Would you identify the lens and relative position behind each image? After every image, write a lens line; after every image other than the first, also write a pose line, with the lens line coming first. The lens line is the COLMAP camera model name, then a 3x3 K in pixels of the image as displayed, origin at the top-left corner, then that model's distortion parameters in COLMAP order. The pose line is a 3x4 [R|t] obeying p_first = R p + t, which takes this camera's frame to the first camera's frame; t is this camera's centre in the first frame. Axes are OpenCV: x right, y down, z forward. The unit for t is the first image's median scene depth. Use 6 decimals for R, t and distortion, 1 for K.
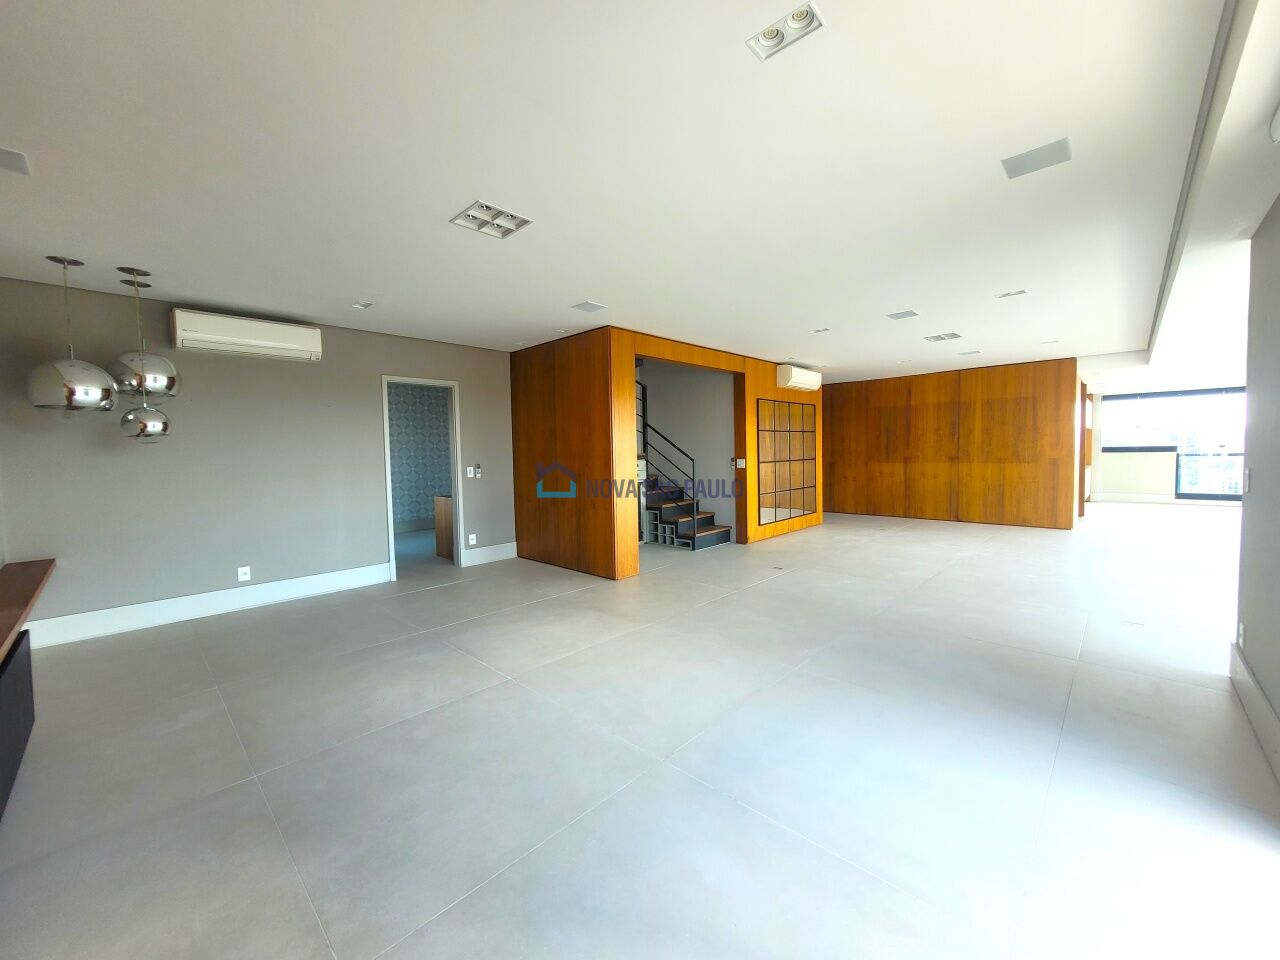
lens RADIAL K [[503.2, 0, 640.7], [0, 503.2, 477.0], [0, 0, 1]] dist [0.011587, -0.000012]
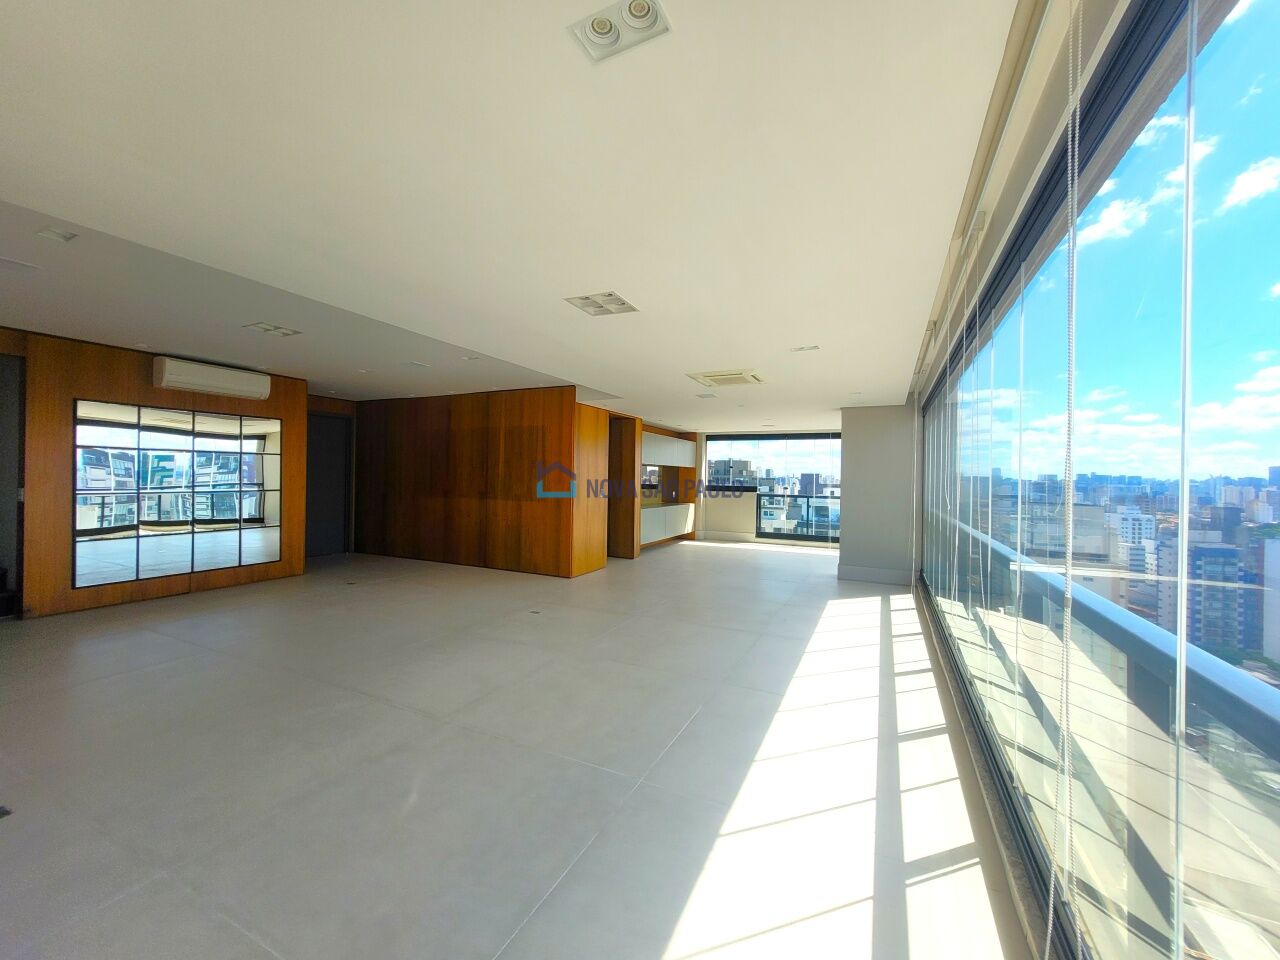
lens RADIAL K [[503.2, 0, 635.6], [0, 503.2, 476.3], [0, 0, 1]] dist [0.011587, -0.000012]
pose [[0.952647, 0.037436, 0.301764, 0.630373], [-0.022883, 0.998405, -0.051618, -0.028646], [-0.303215, 0.042269, 0.951984, 0.112044]]
